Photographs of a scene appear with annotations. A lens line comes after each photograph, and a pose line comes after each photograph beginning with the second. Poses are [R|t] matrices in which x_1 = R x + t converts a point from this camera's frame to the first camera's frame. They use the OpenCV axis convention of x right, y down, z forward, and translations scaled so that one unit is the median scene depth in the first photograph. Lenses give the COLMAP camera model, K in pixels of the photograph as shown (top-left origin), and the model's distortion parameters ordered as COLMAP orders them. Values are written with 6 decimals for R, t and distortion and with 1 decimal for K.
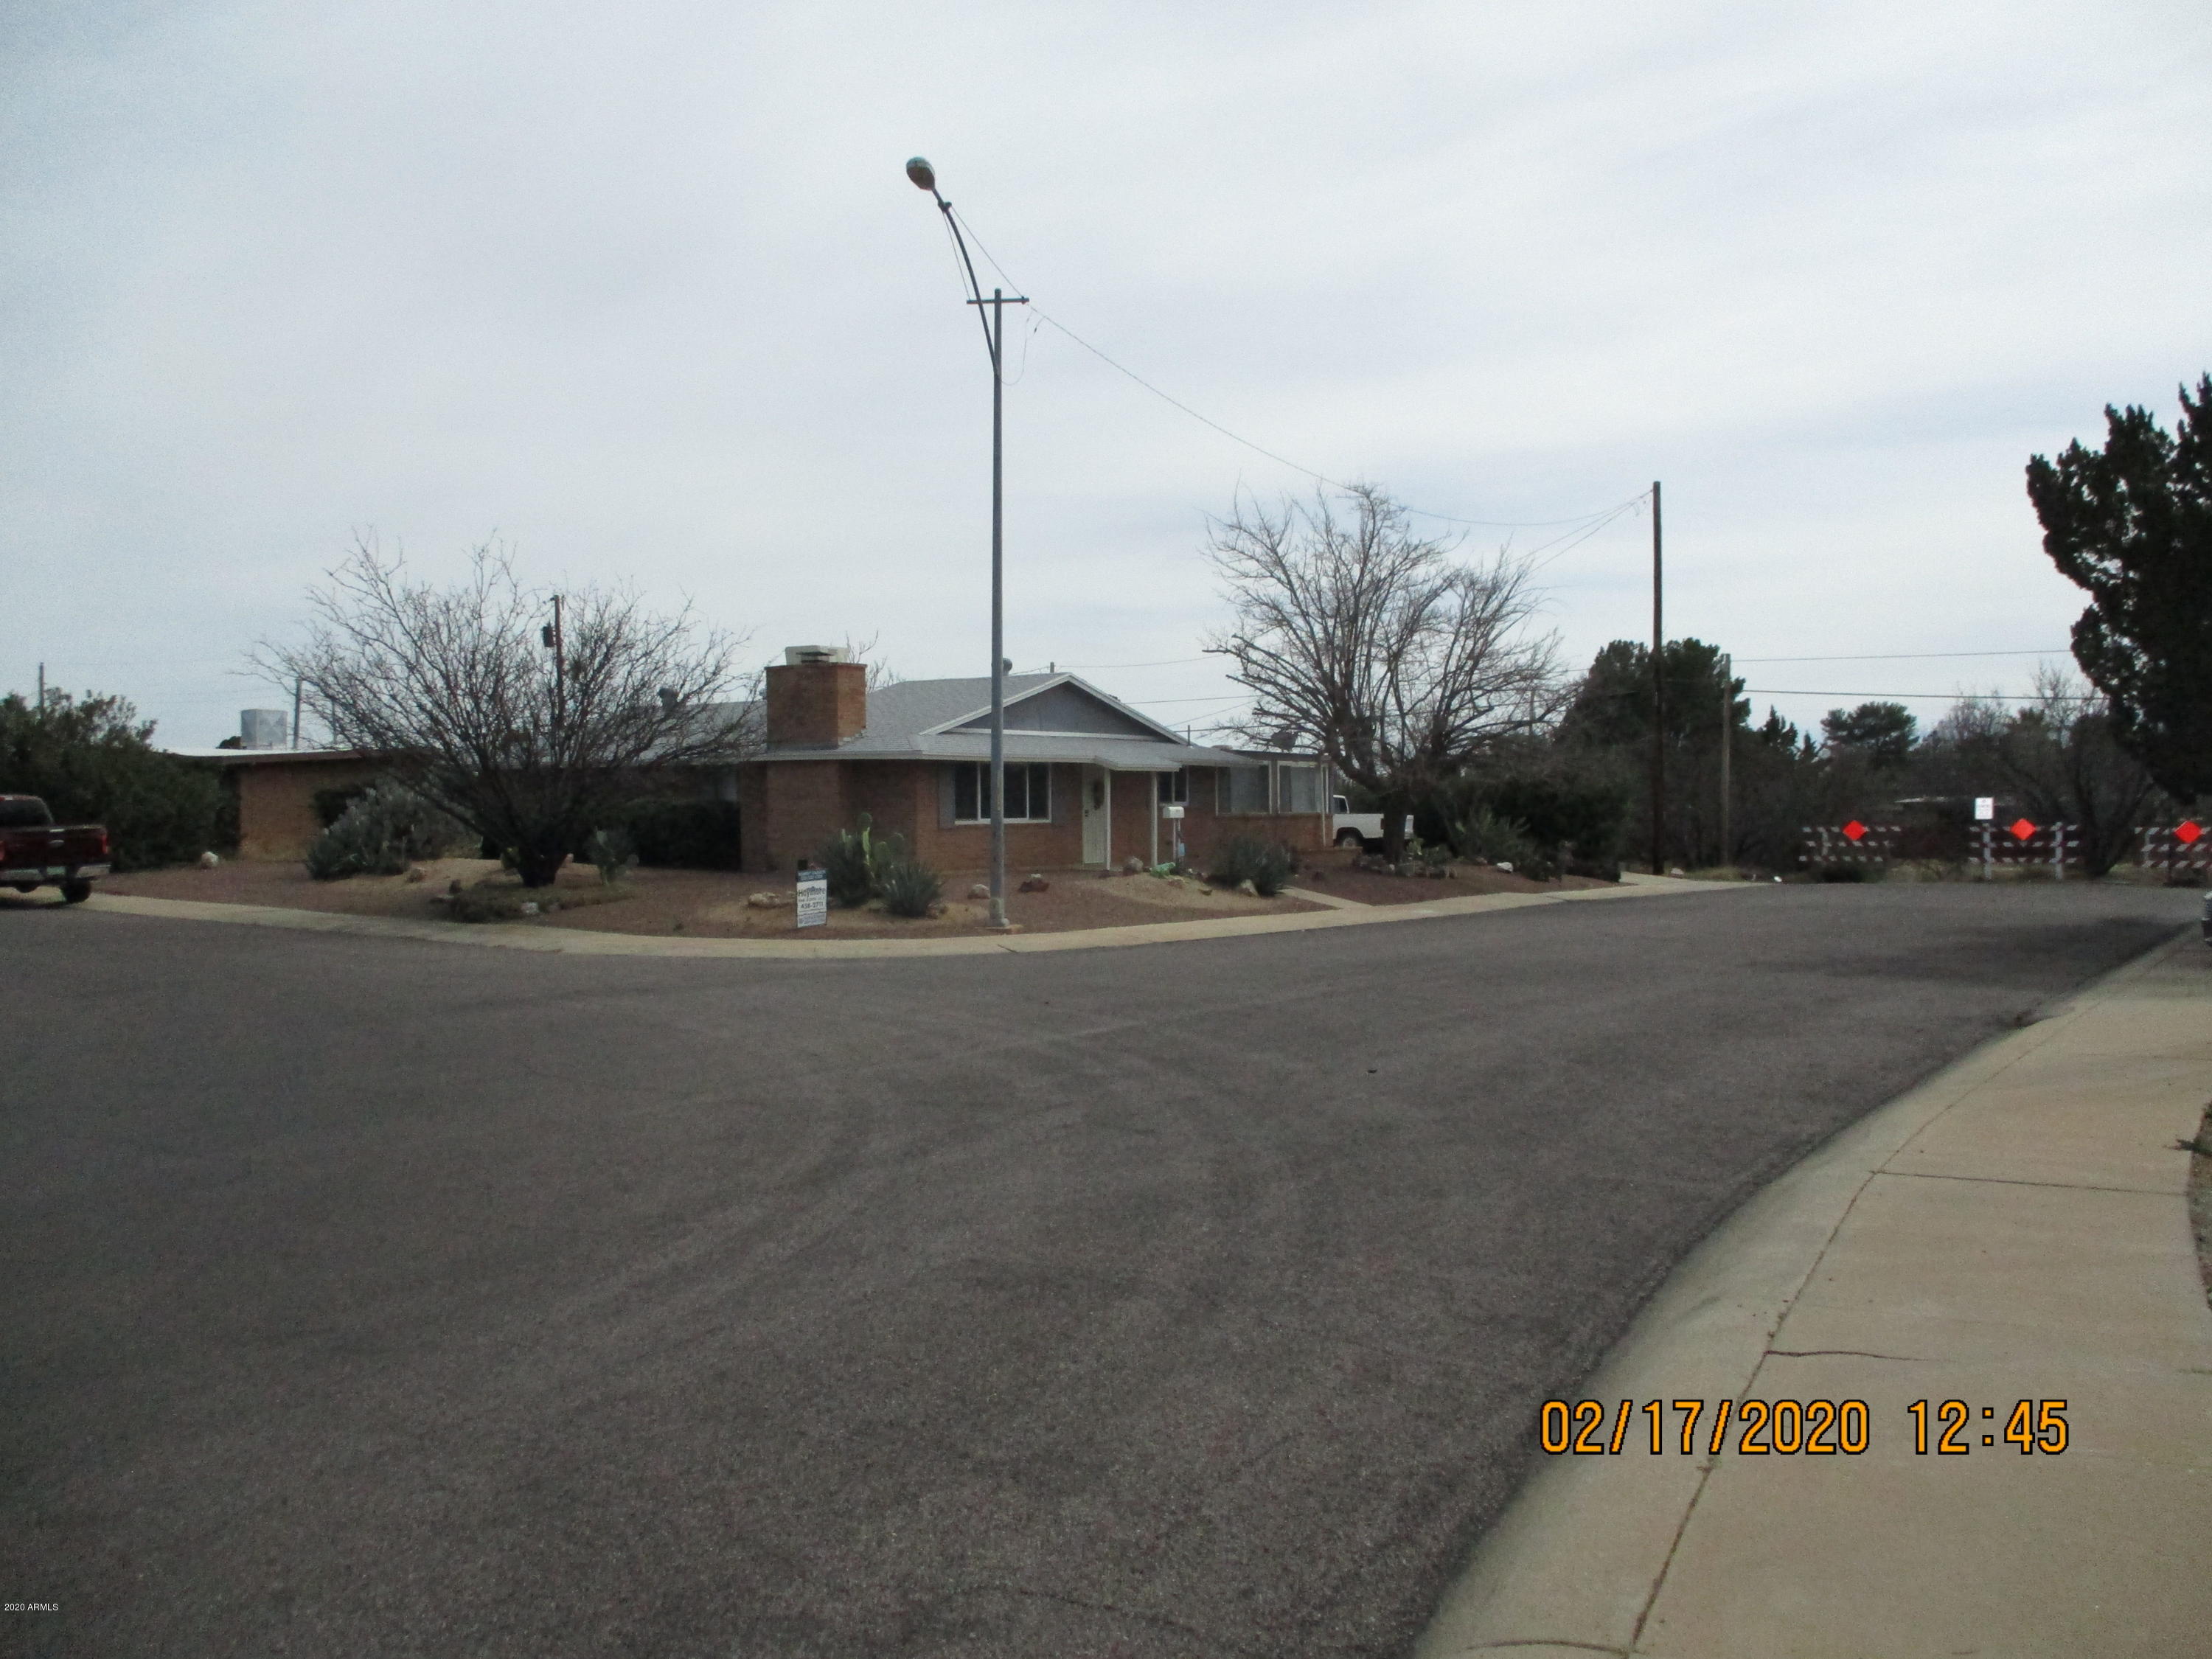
lens RADIAL K [[1824.0, 0, 1105.4], [0, 1824.0, 826.1], [0, 0, 1]] dist [-0.037774, 0.010190]
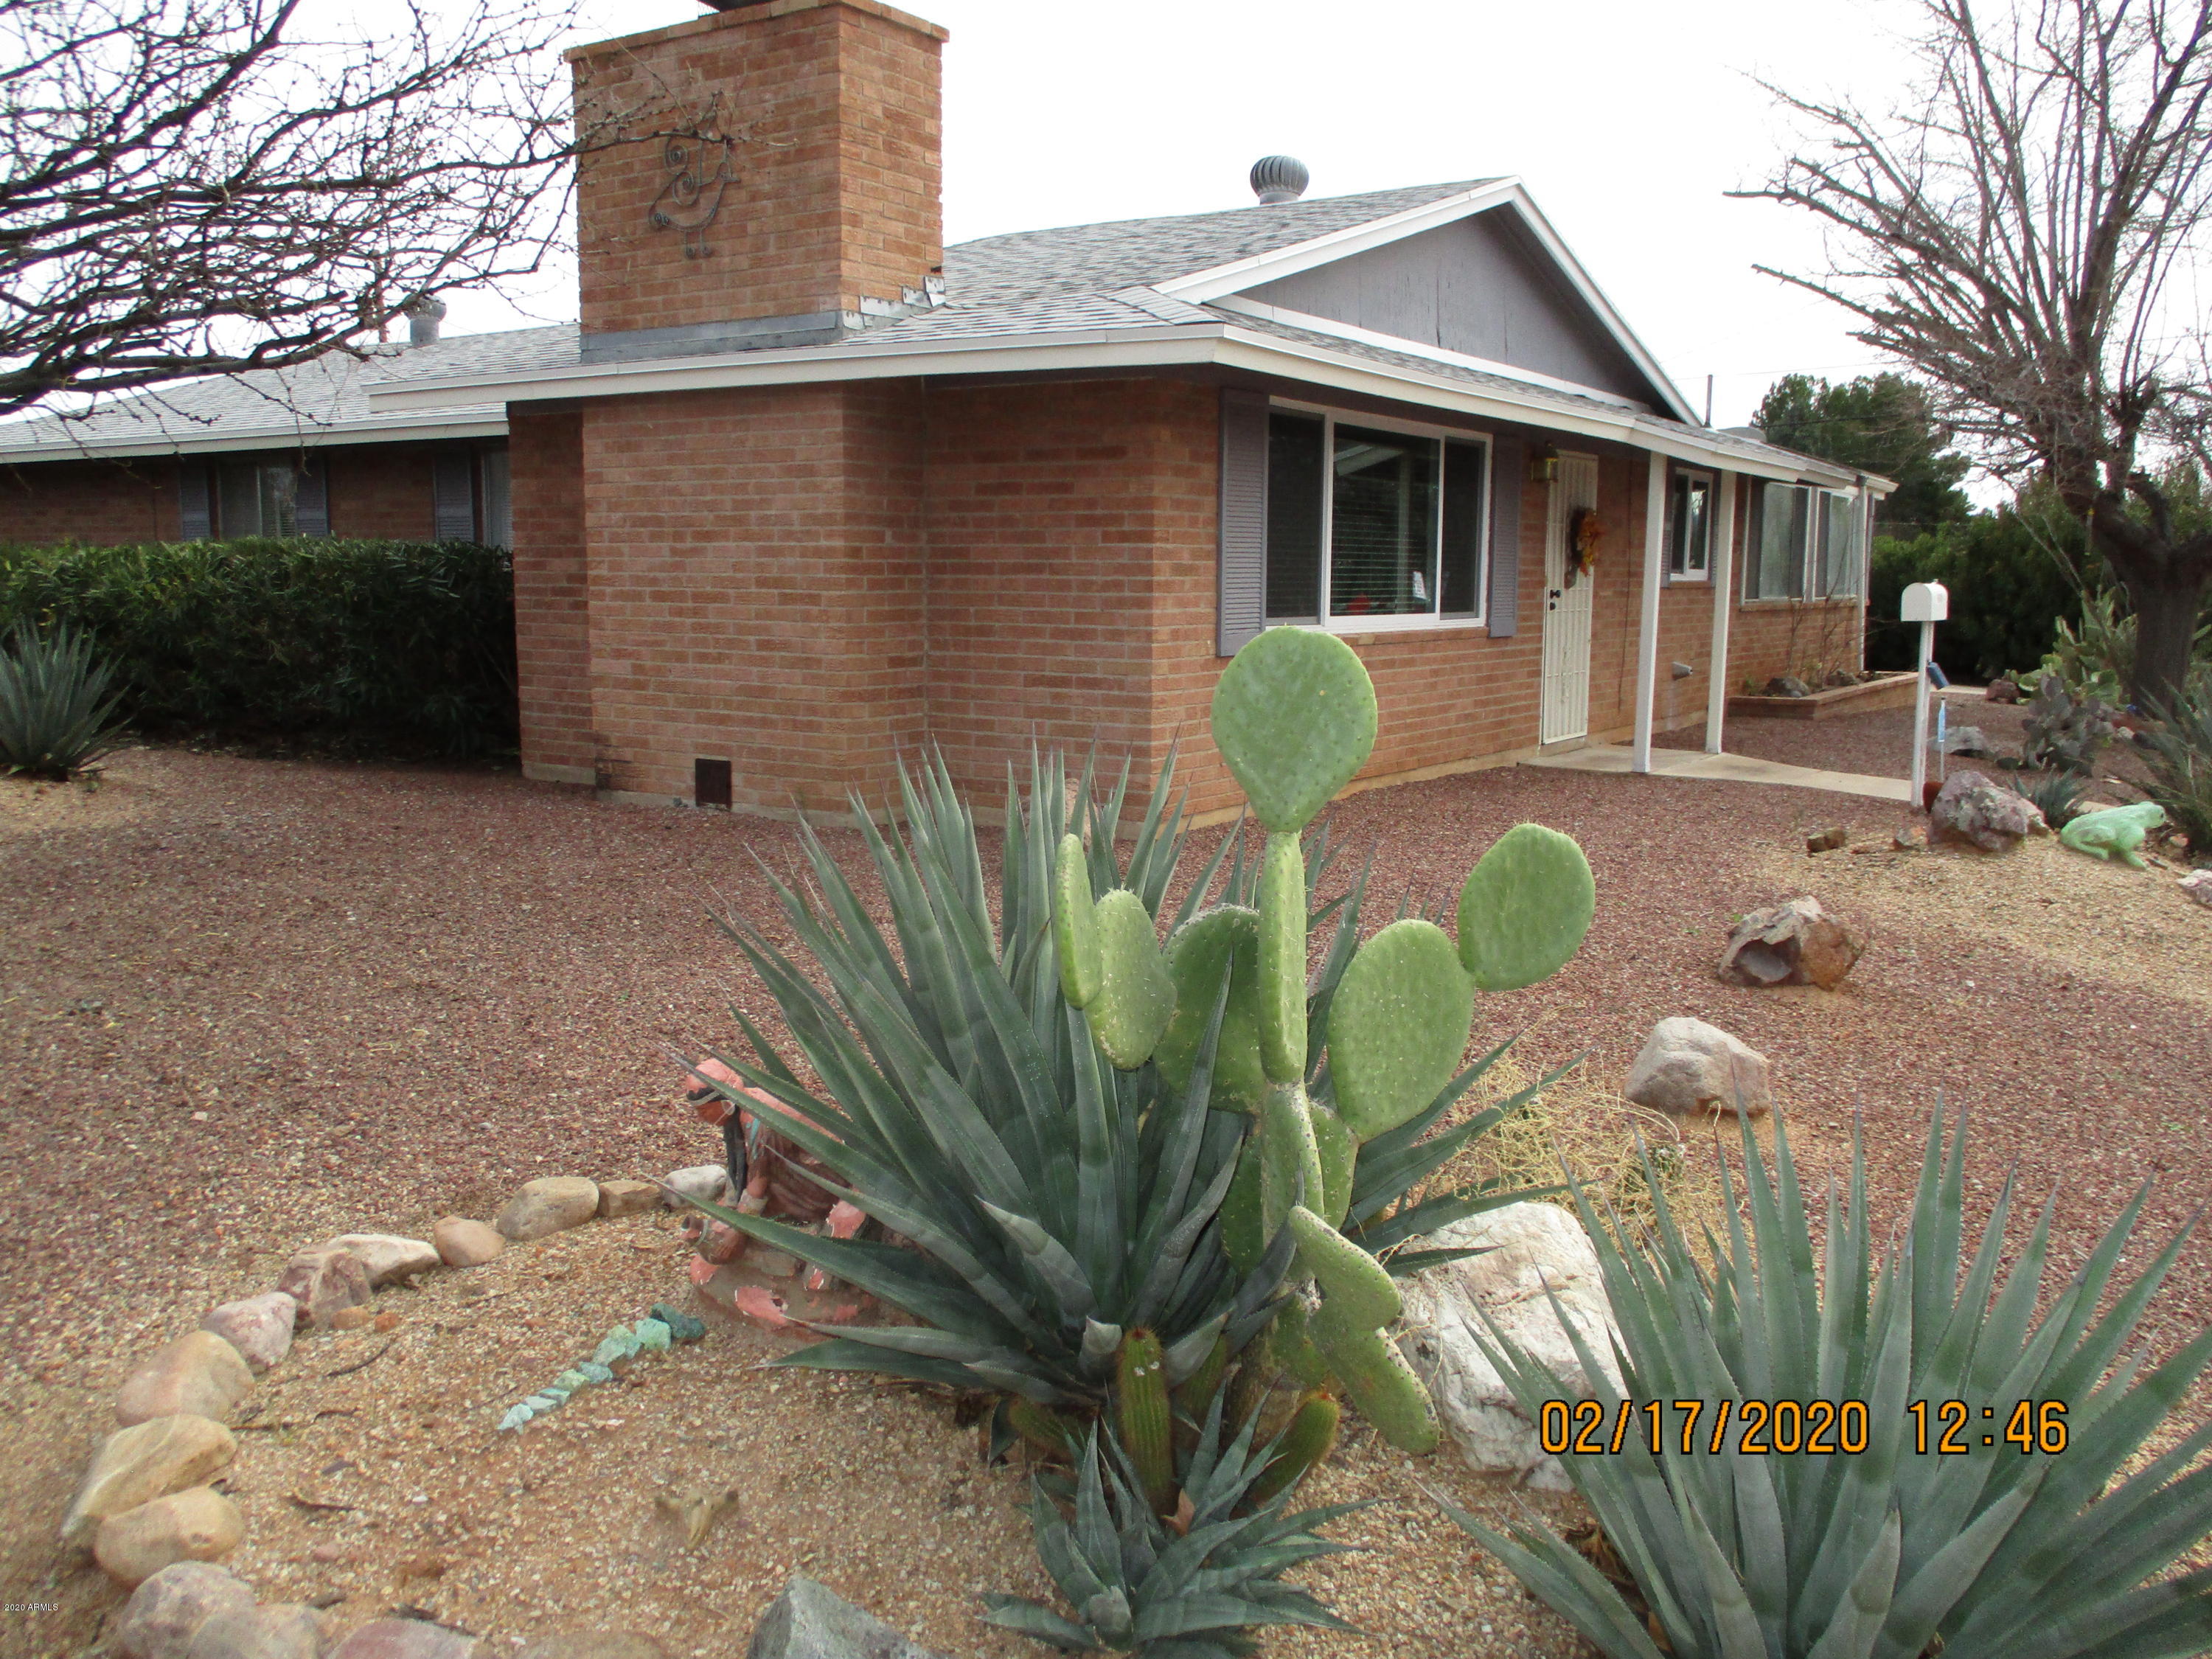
lens RADIAL K [[1824.0, 0, 1107.5], [0, 1824.0, 827.4], [0, 0, 1]] dist [-0.037774, 0.010190]
pose [[0.999700, 0.008130, 0.023090, -0.109818], [-0.010926, 0.992264, 0.123664, -0.006200], [-0.021906, -0.123879, 0.992055, 0.705431]]
